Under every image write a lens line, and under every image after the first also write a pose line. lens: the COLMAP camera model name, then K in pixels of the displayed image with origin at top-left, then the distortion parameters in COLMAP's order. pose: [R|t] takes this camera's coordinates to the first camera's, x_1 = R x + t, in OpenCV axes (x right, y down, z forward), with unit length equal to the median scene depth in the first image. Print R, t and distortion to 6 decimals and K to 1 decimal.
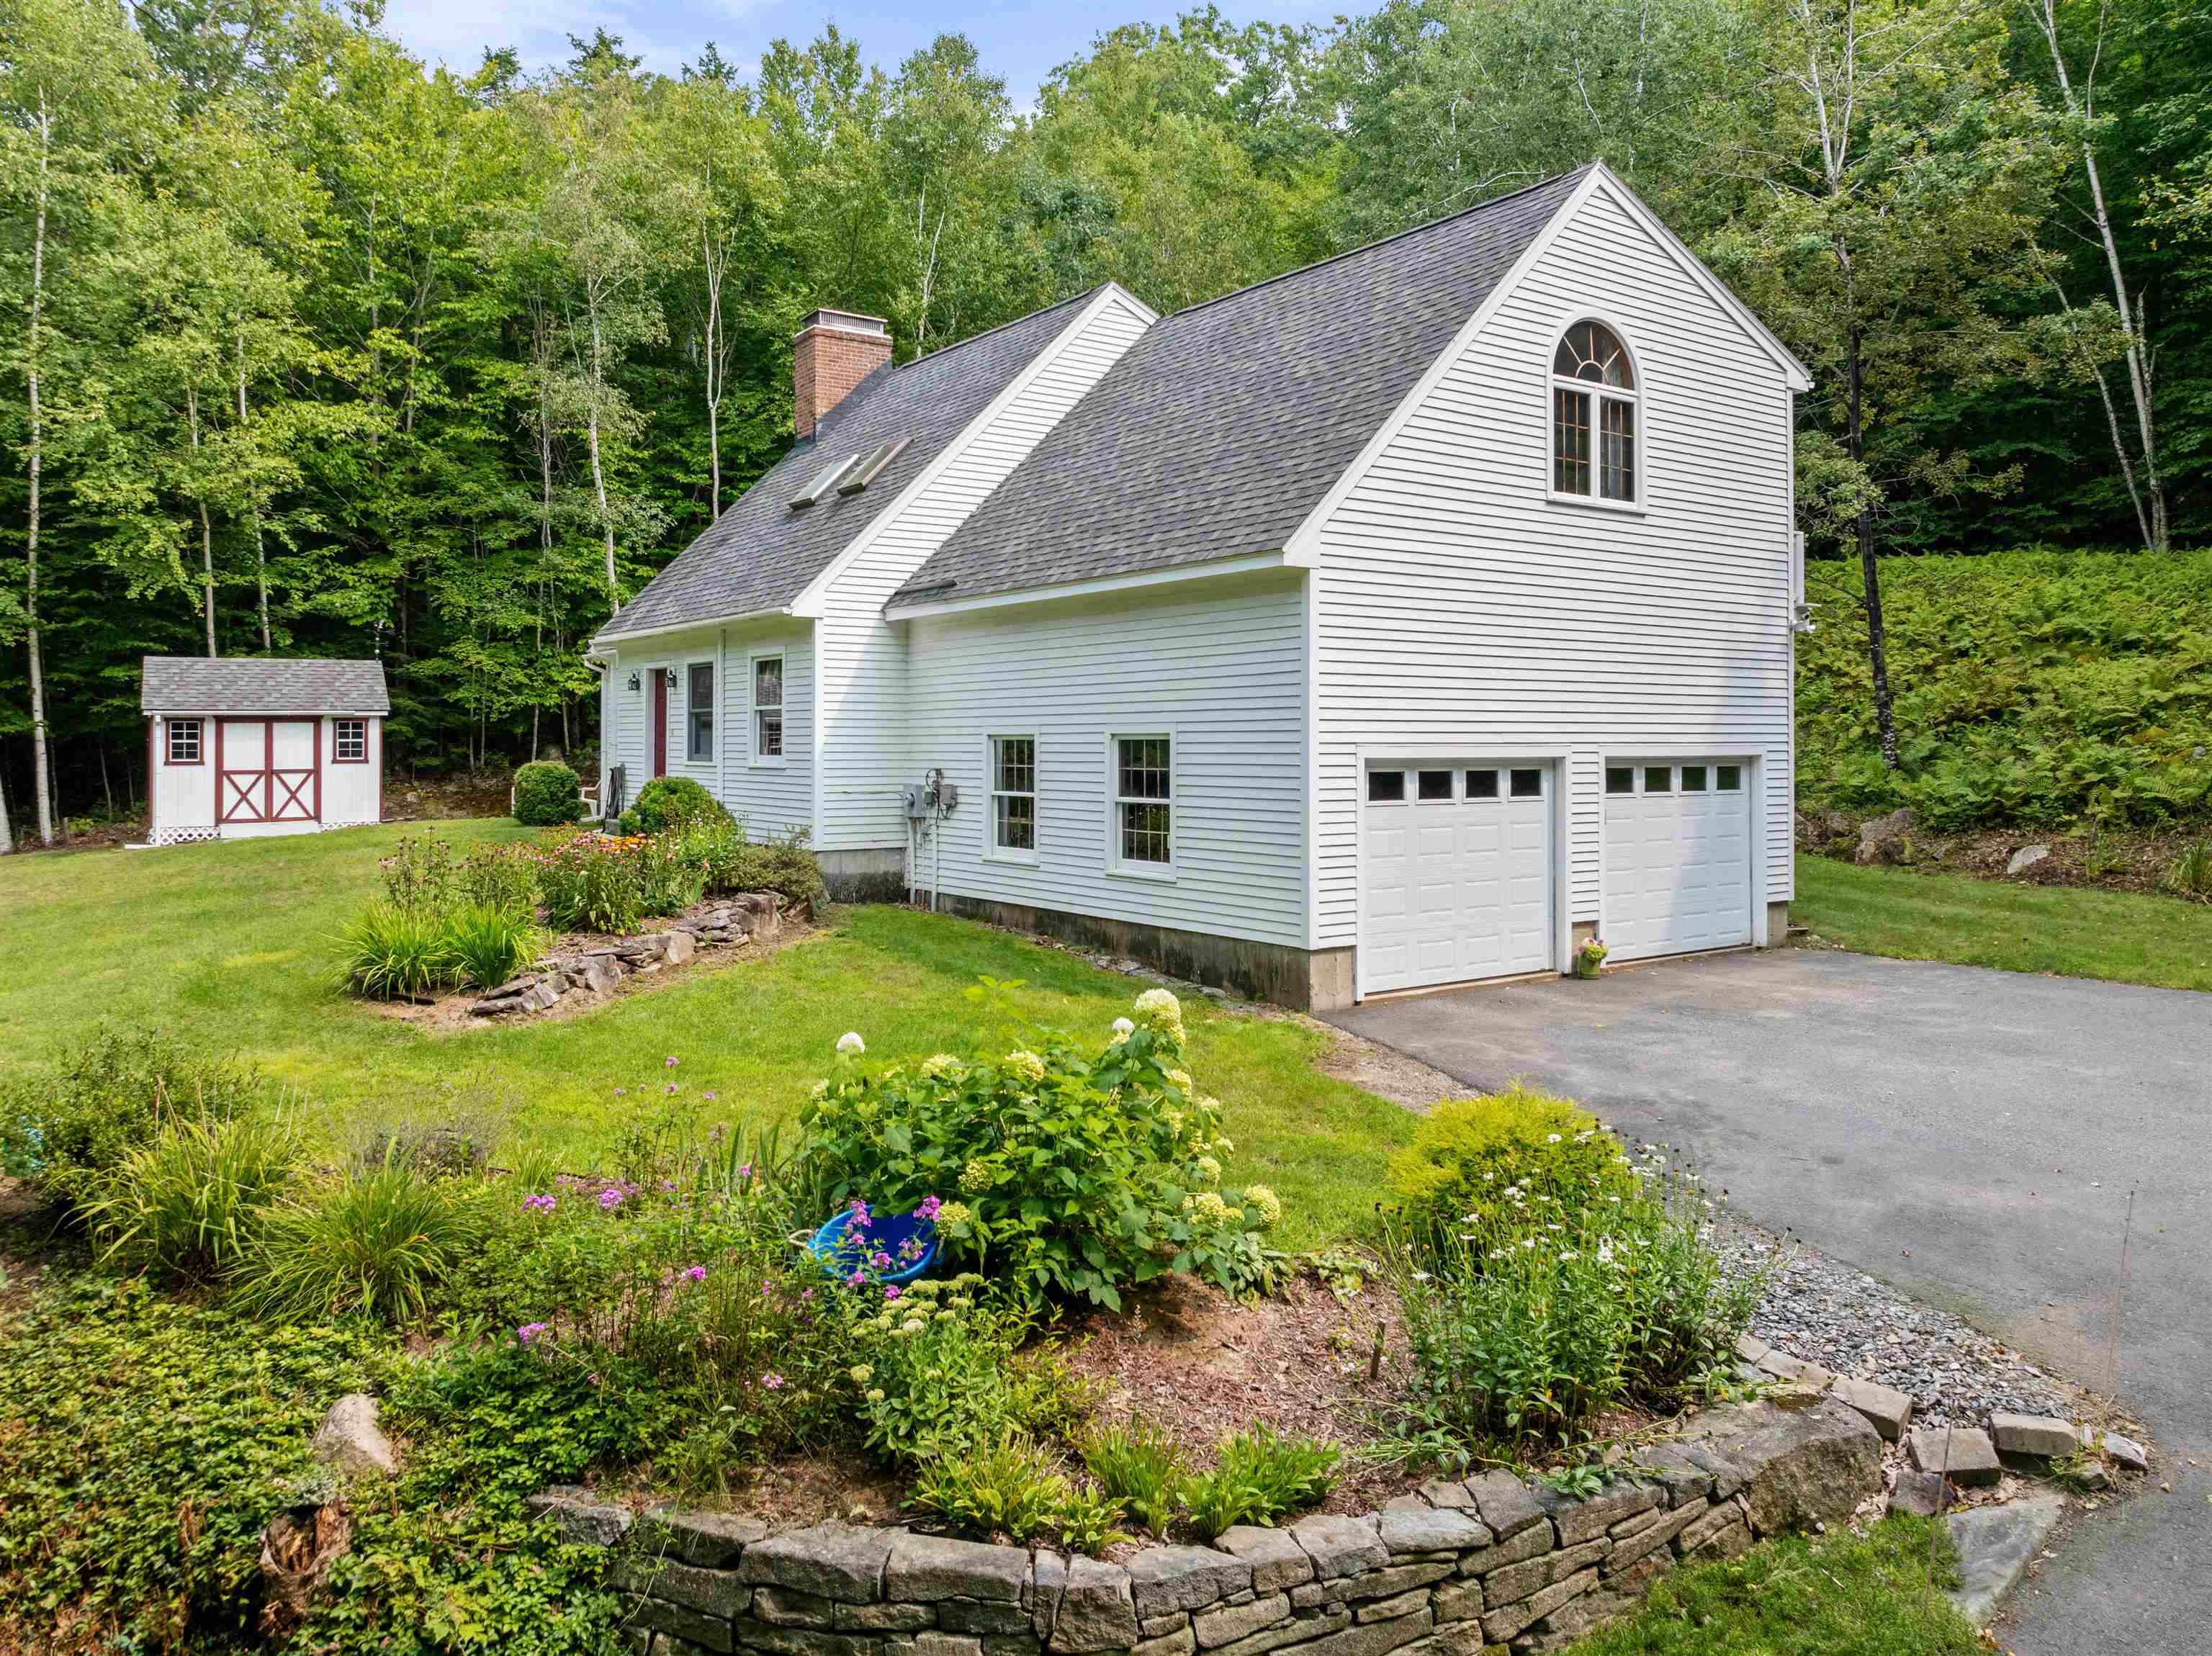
lens RADIAL K [[1576.3, 0, 1144.6], [0, 1576.3, 759.9], [0, 0, 1]] dist [-0.039413, 0.015032]
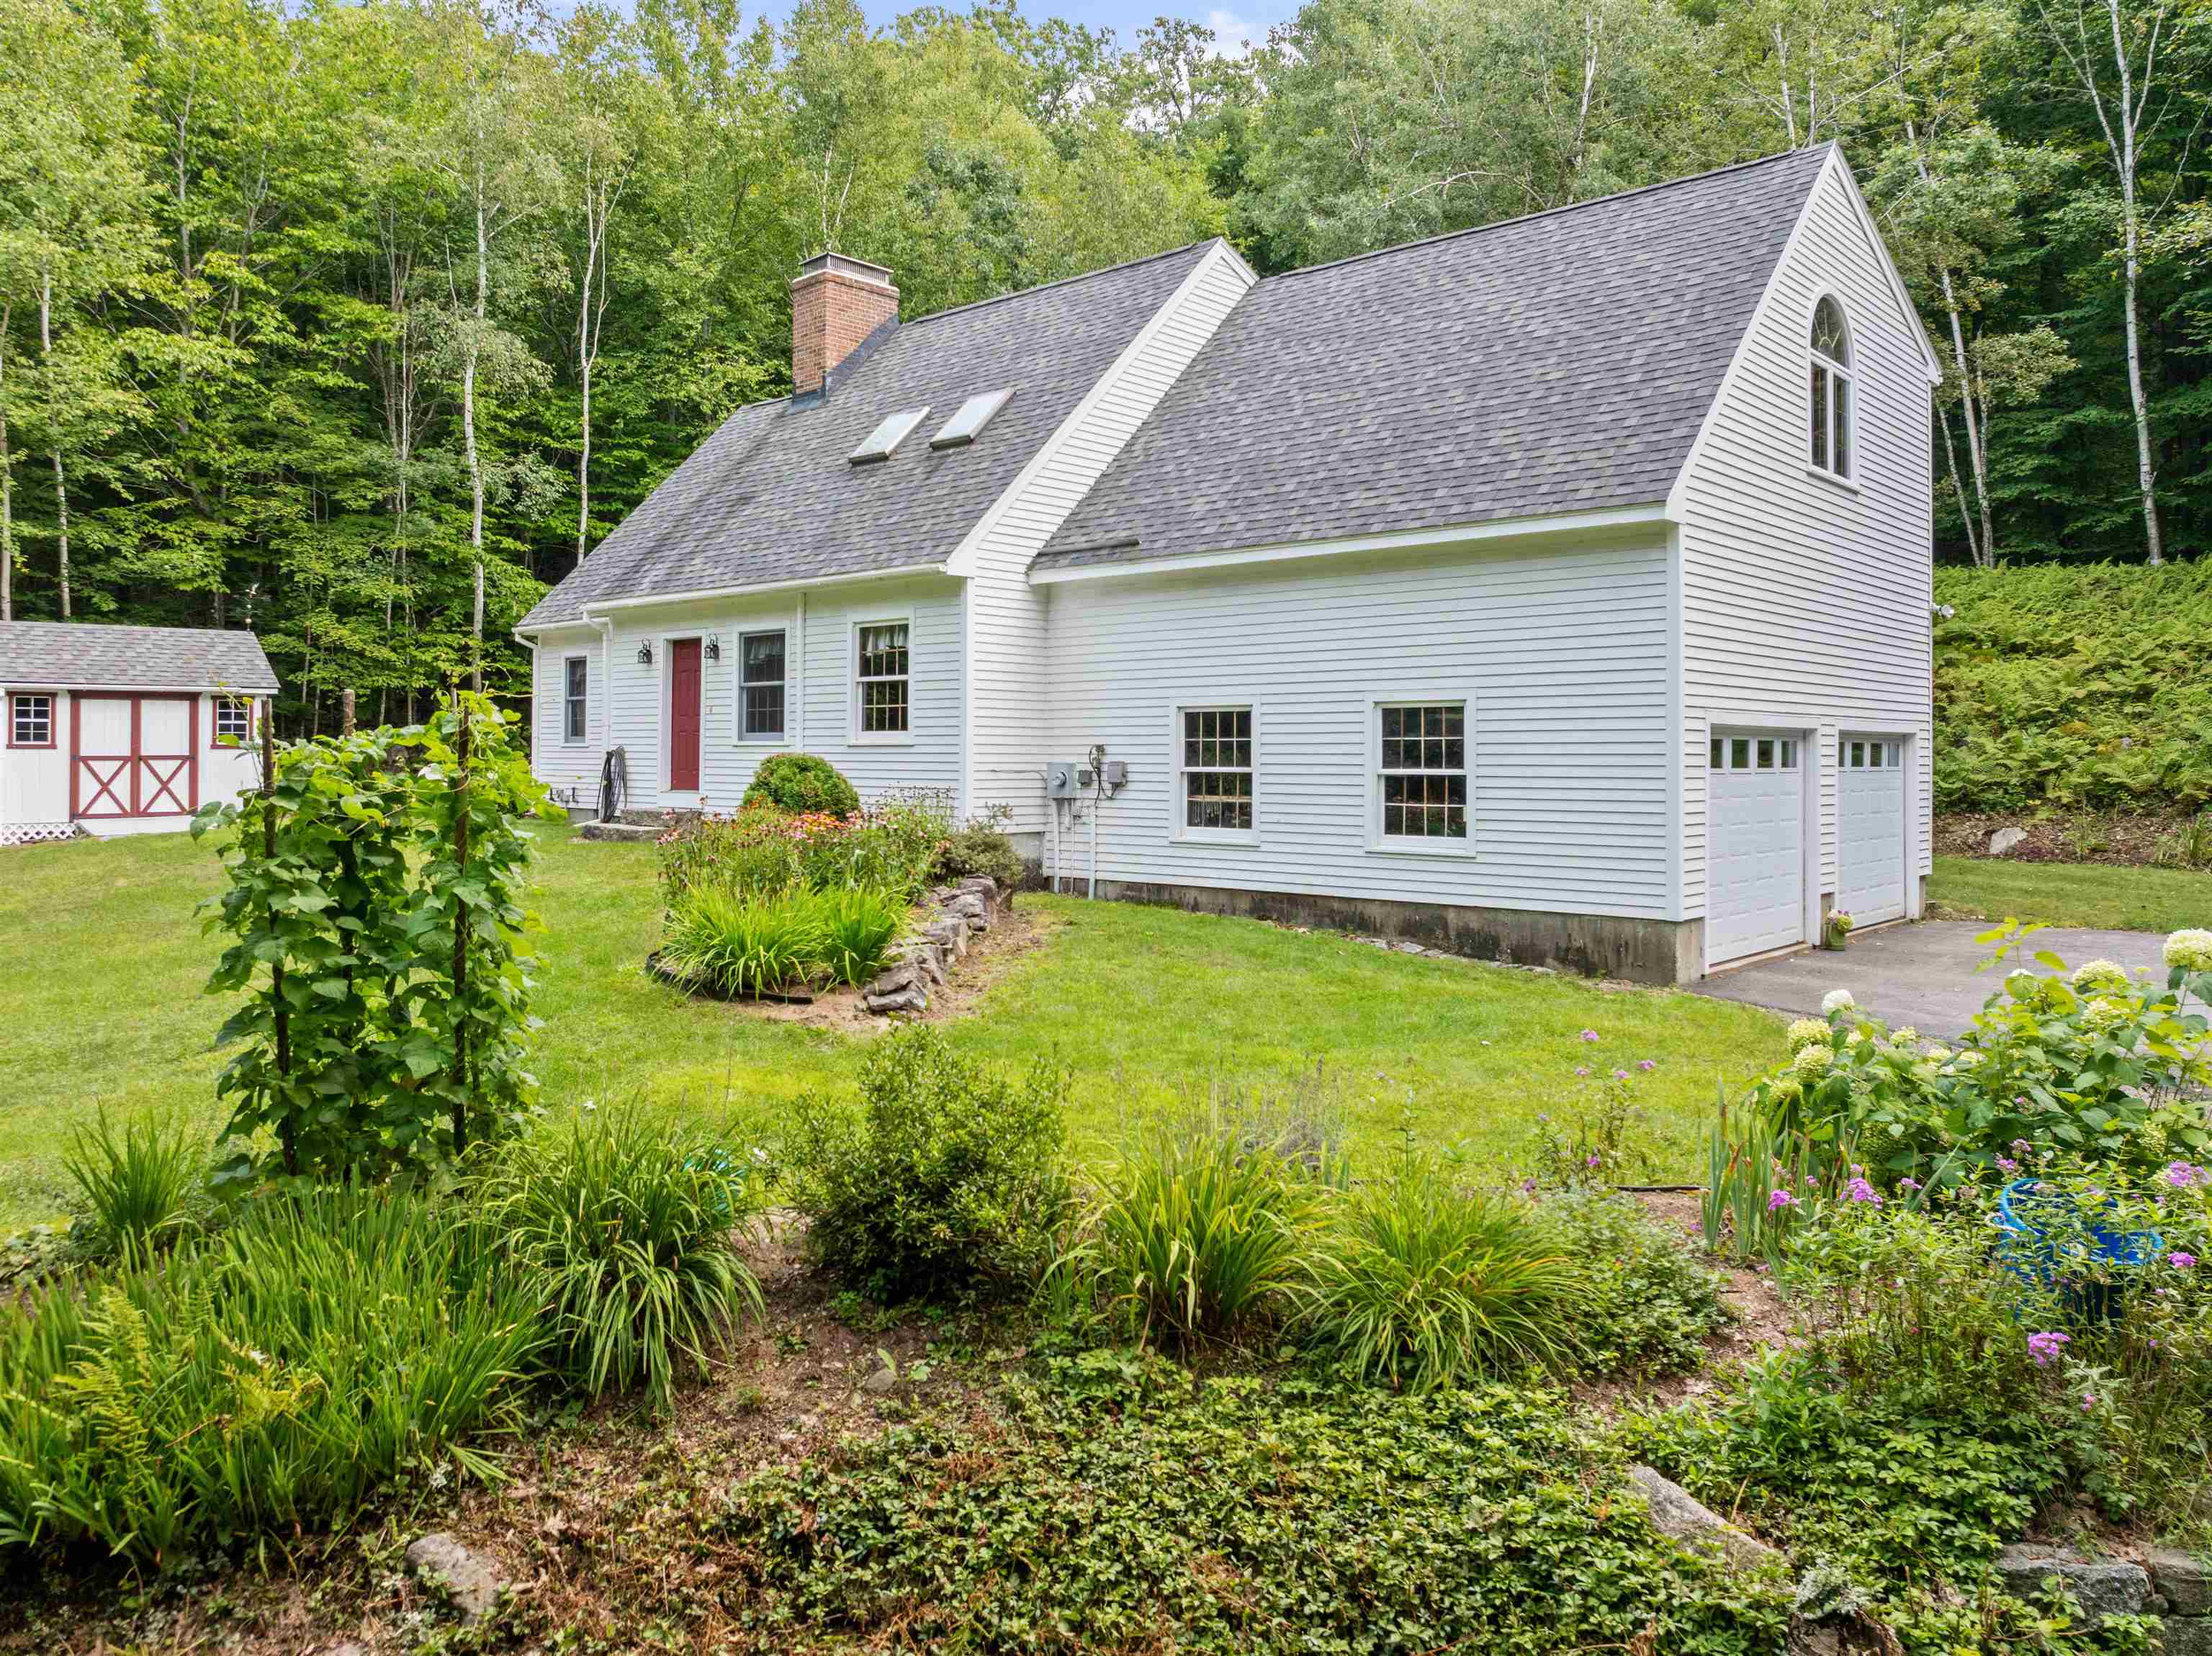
lens RADIAL K [[1576.3, 0, 1166.1], [0, 1576.3, 753.3], [0, 0, 1]] dist [-0.039413, 0.015032]
pose [[0.977197, 0.003377, 0.212308, -0.302734], [-0.000858, 0.999928, -0.011956, 0.022606], [-0.212333, 0.011501, 0.977130, 0.097785]]
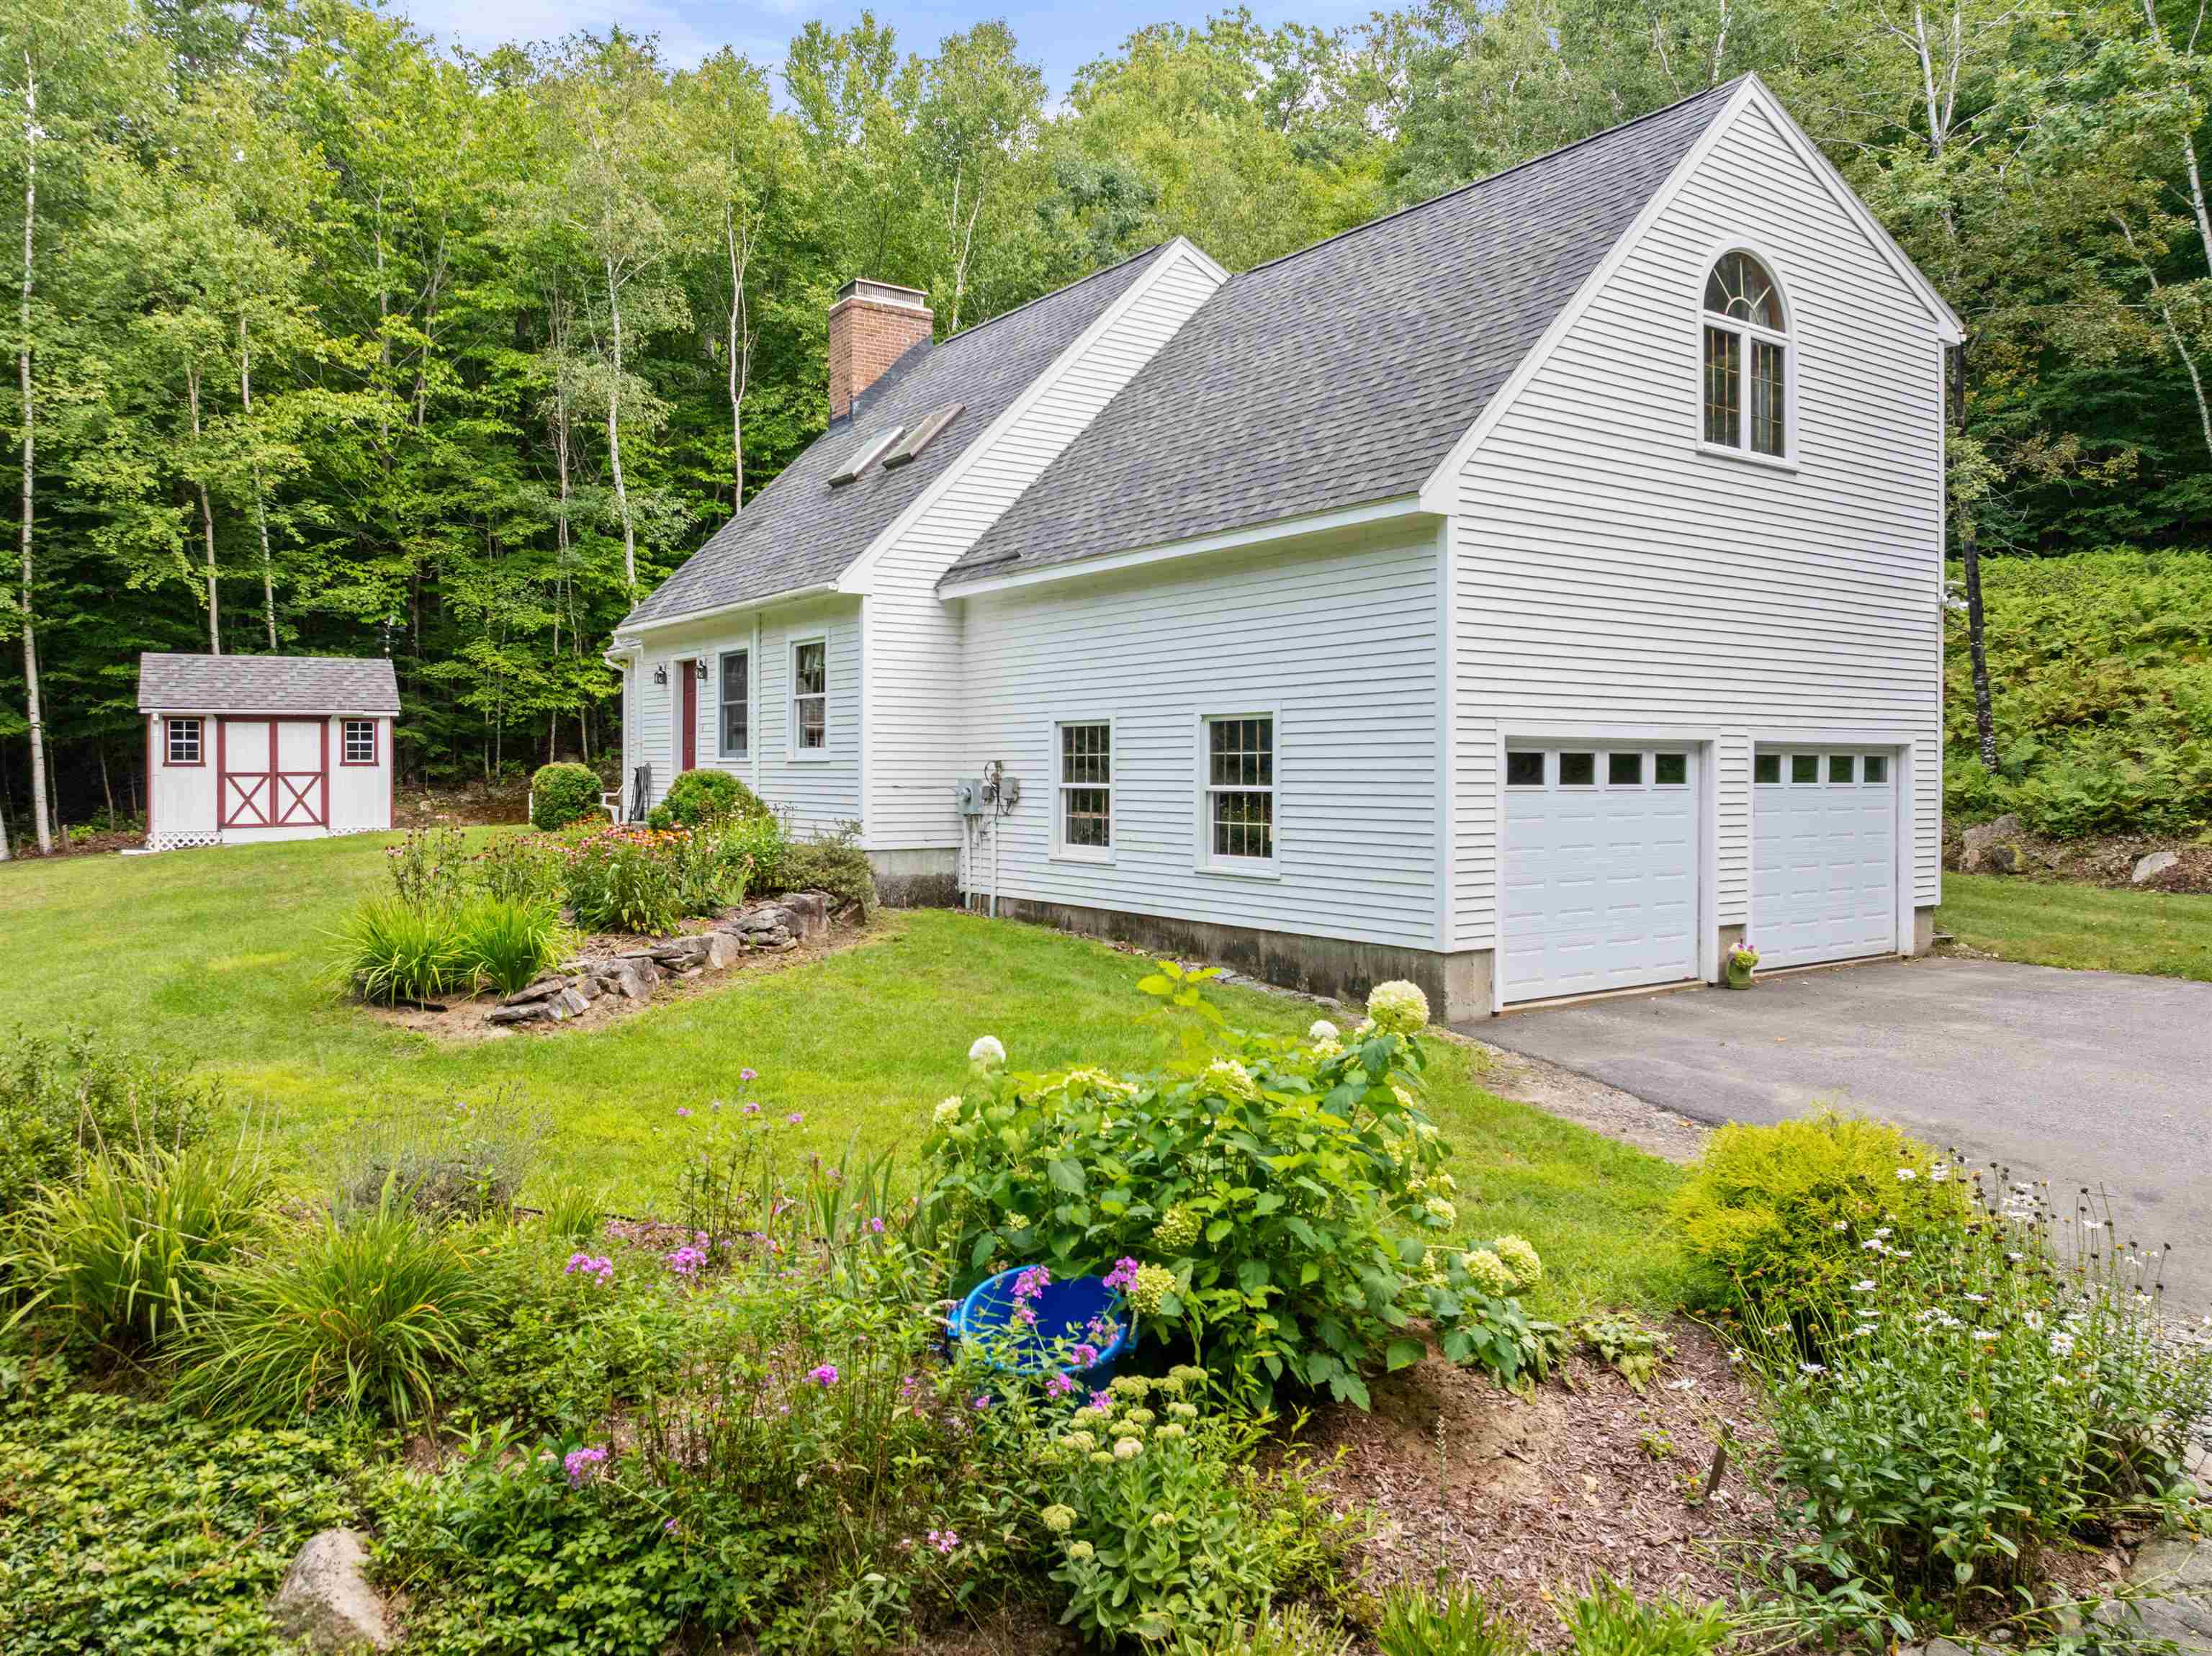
lens RADIAL K [[1576.3, 0, 1138.6], [0, 1576.3, 789.4], [0, 0, 1]] dist [-0.039413, 0.015032]
pose [[0.999940, 0.001215, -0.010927, -0.041762], [-0.001179, 0.999994, 0.003348, 0.020237], [0.010931, -0.003335, 0.999935, 0.093306]]
